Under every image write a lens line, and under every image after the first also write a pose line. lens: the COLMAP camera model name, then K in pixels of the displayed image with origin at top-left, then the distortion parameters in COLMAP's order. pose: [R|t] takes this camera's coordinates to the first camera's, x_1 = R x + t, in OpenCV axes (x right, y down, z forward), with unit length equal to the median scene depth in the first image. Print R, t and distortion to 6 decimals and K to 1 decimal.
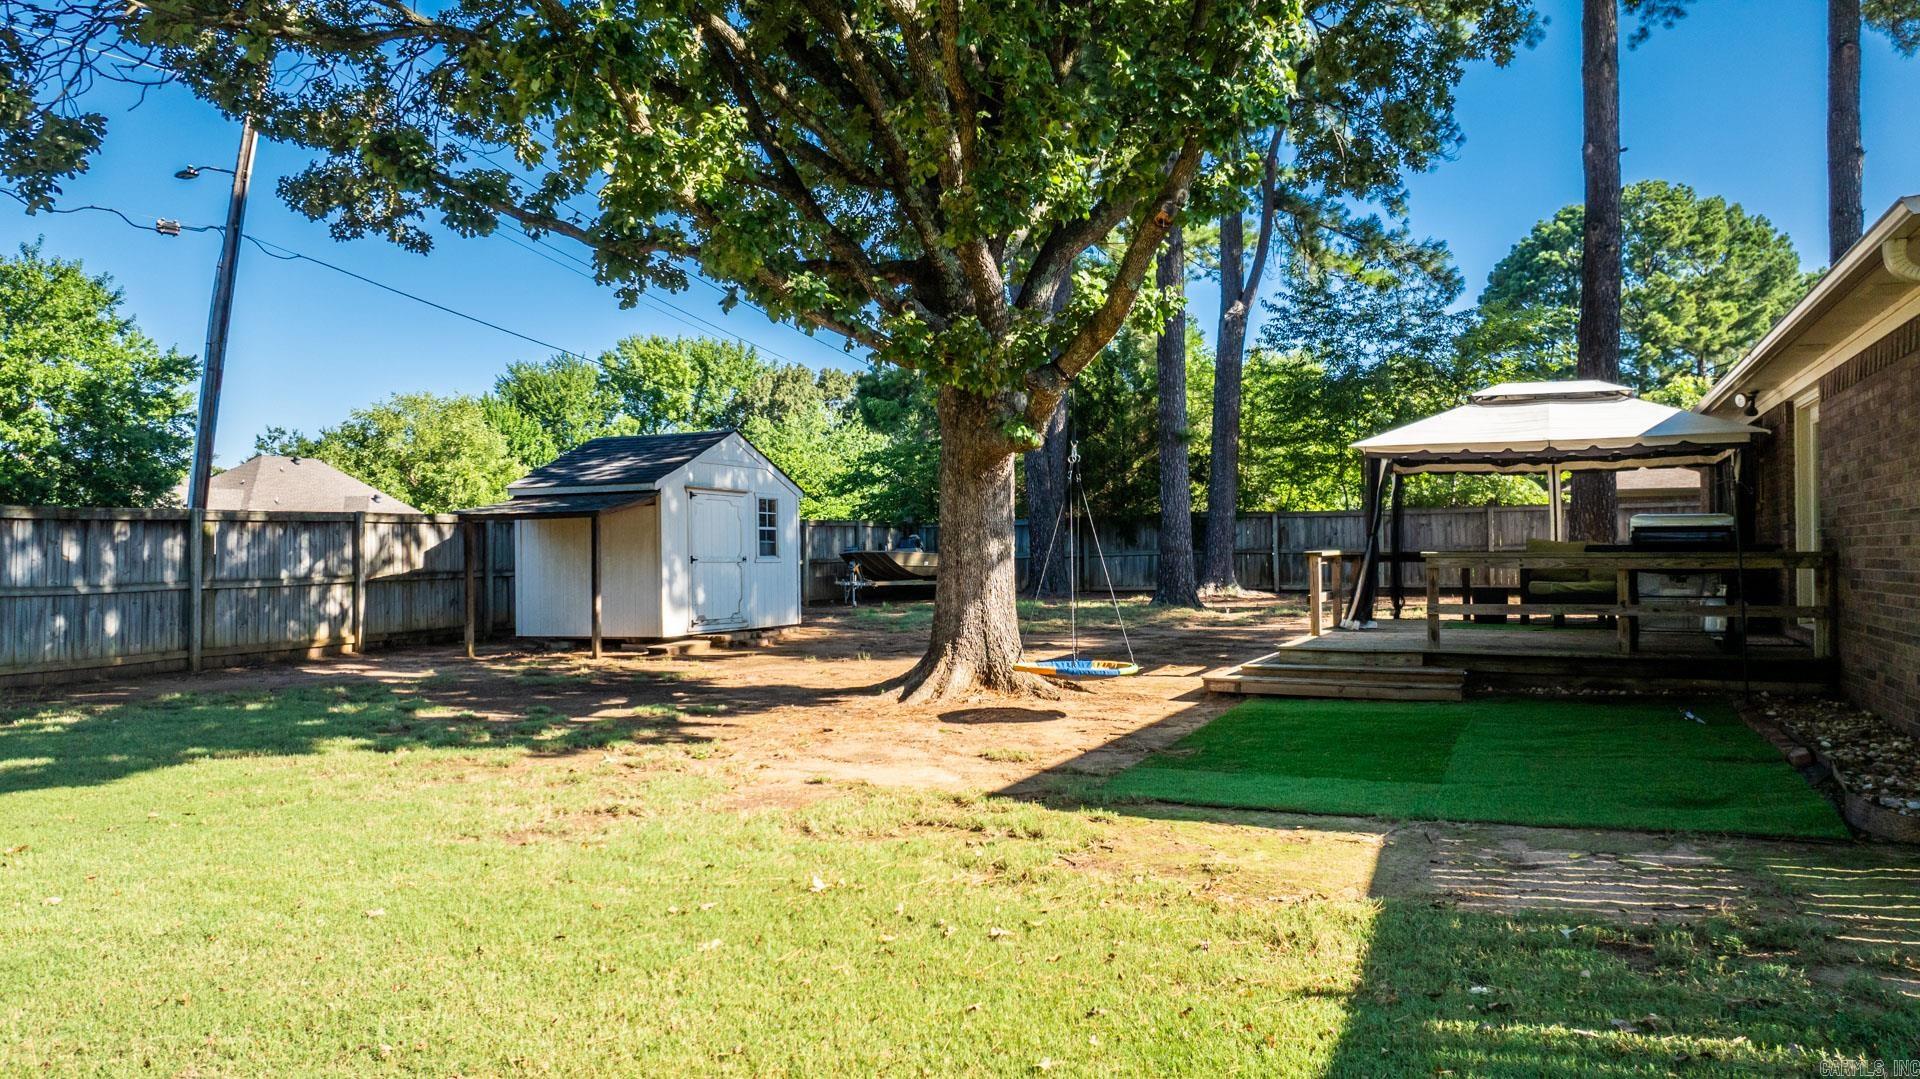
lens RADIAL K [[1283.7, 0, 960.0], [0, 1283.7, 539.5], [0, 0, 1]] dist [-0.029142, -0.000638]
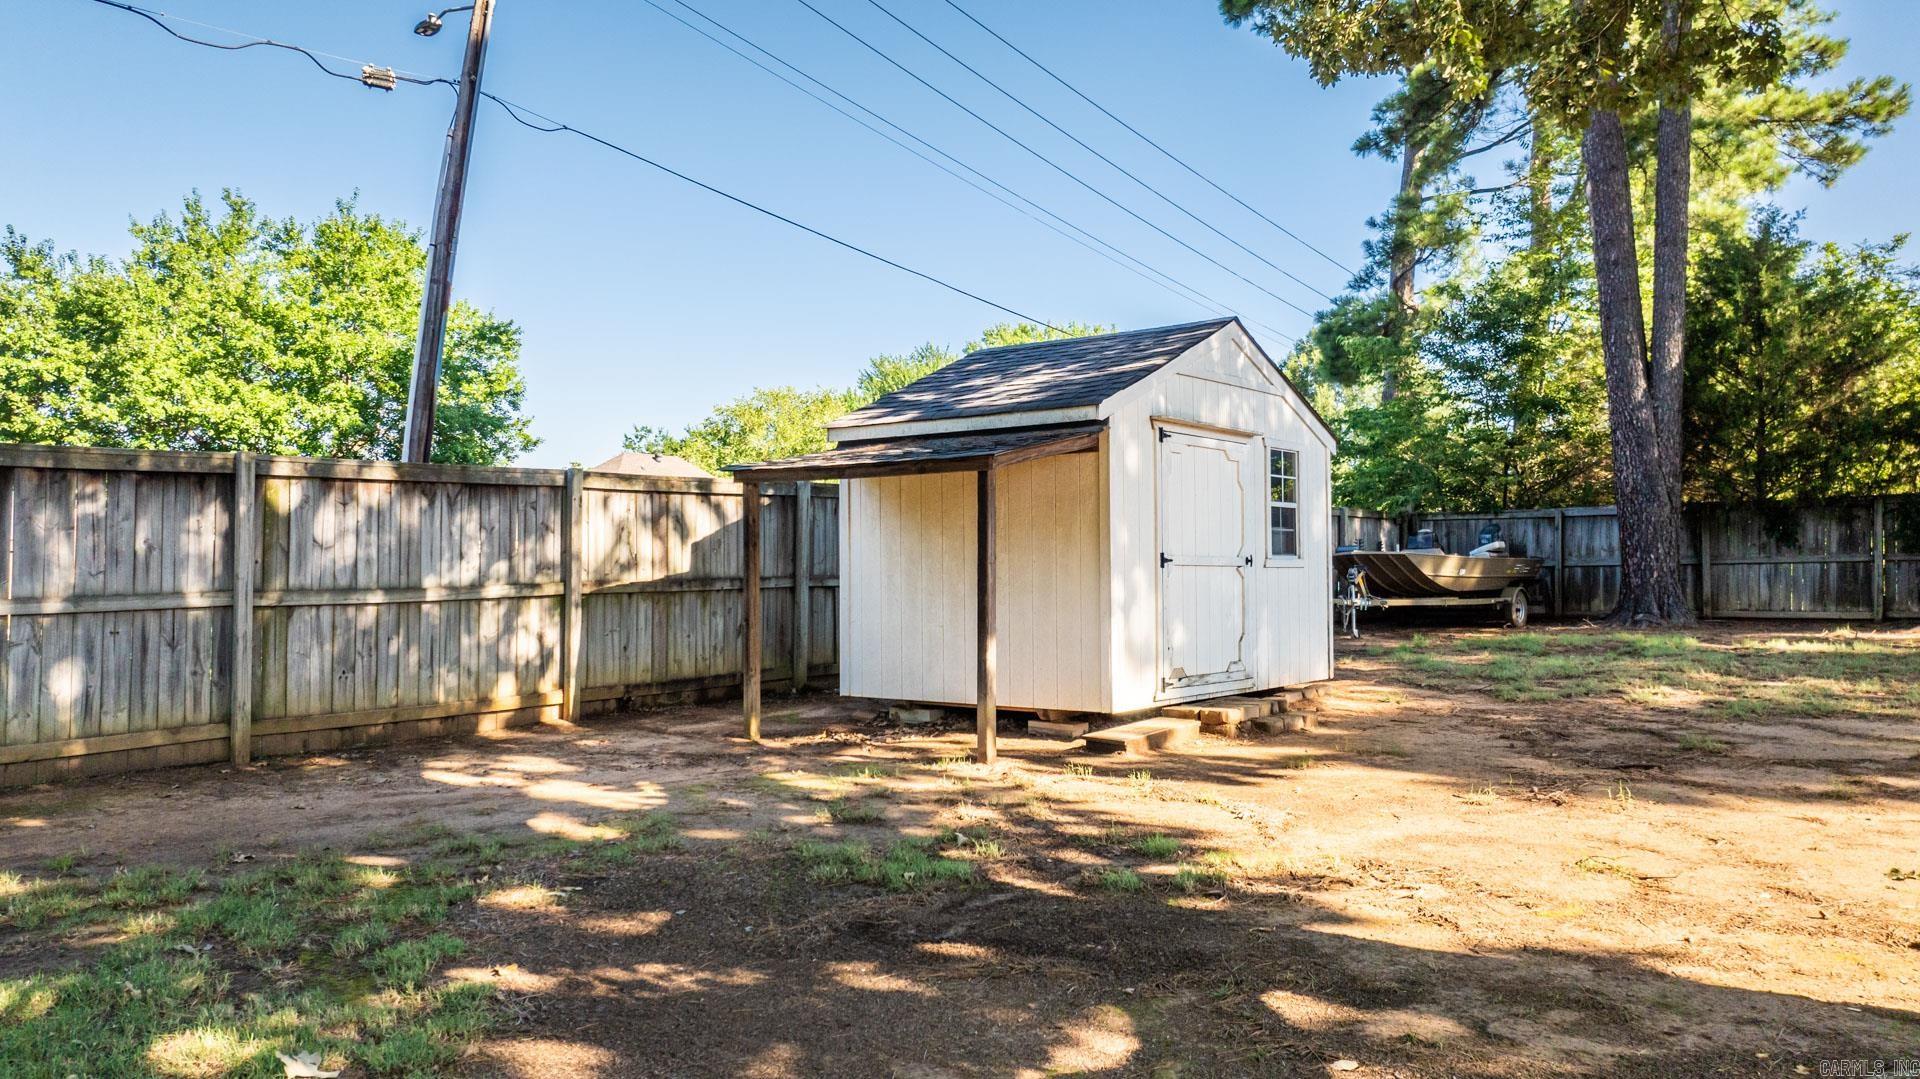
lens RADIAL K [[1283.7, 0, 960.0], [0, 1283.7, 539.5], [0, 0, 1]] dist [-0.029142, -0.000638]
pose [[0.962409, 0.003382, -0.271584, -0.147360], [-0.005037, 0.999973, -0.005397, 0.010646], [0.271558, 0.006562, 0.962400, 0.481551]]
